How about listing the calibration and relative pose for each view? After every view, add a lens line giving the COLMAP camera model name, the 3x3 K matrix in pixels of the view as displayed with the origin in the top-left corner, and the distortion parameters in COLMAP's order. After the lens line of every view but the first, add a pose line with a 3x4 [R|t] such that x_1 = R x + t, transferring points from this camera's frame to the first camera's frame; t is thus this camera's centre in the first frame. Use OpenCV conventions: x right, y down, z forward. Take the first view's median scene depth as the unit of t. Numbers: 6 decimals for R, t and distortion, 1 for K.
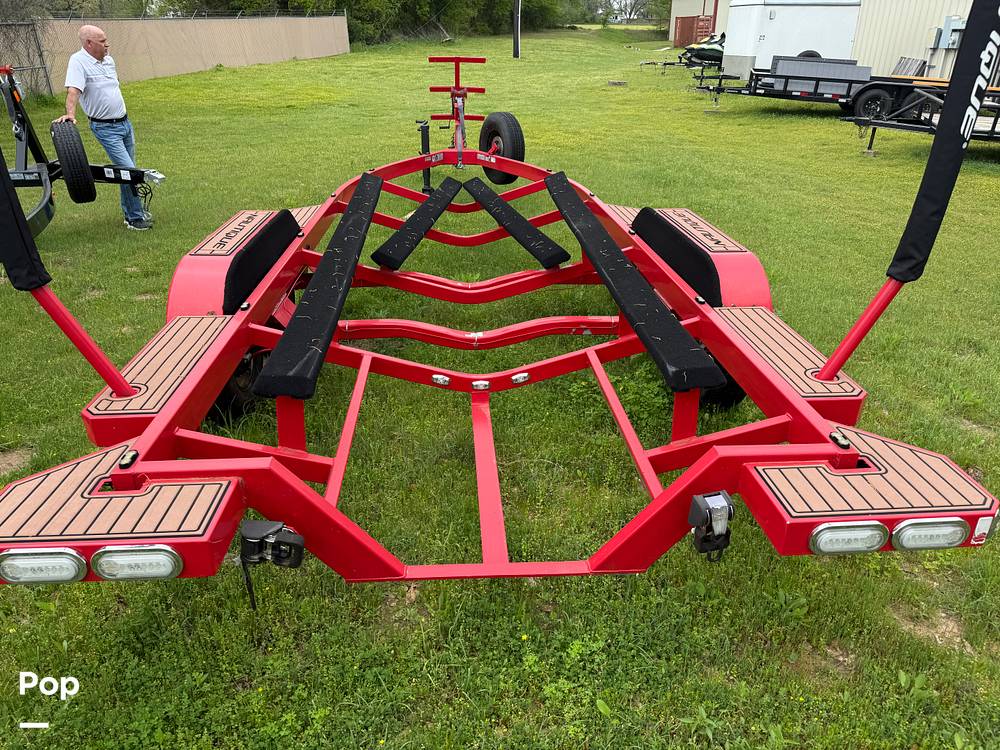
lens RADIAL K [[717.4, 0, 501.6], [0, 717.4, 375.8], [0, 0, 1]] dist [0.007443, -0.020246]
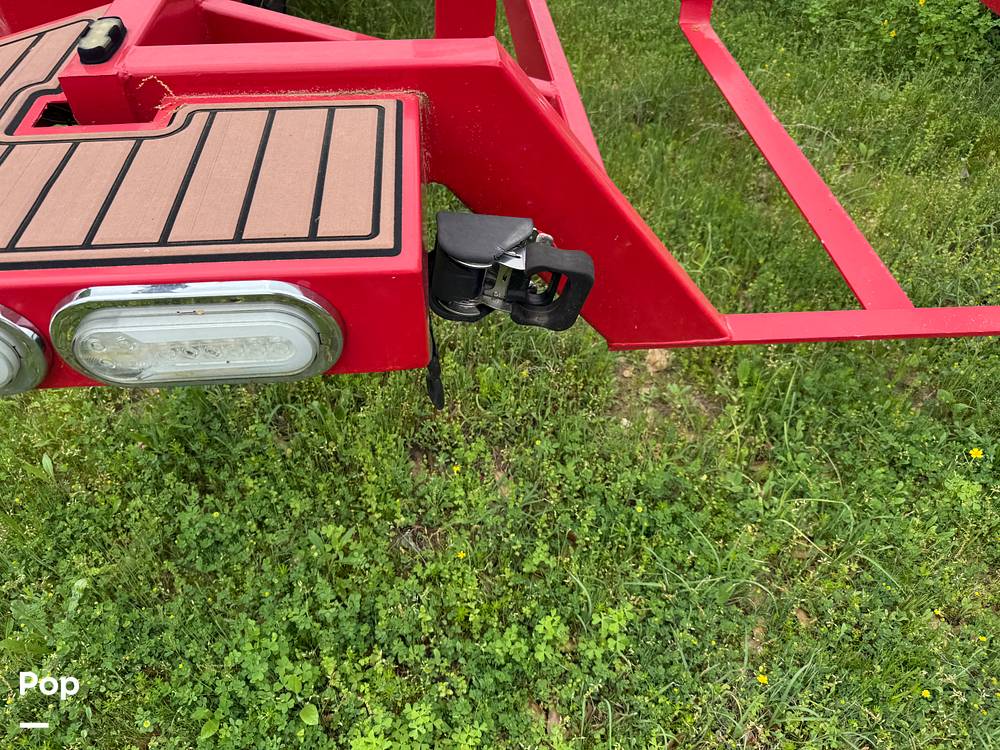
lens RADIAL K [[717.4, 0, 499.8], [0, 717.4, 377.3], [0, 0, 1]] dist [0.007443, -0.020246]
pose [[0.999714, -0.002316, 0.023819, -0.338954], [-0.007003, 0.923415, 0.383739, 0.136641], [-0.022884, -0.383796, 0.923134, 0.617222]]
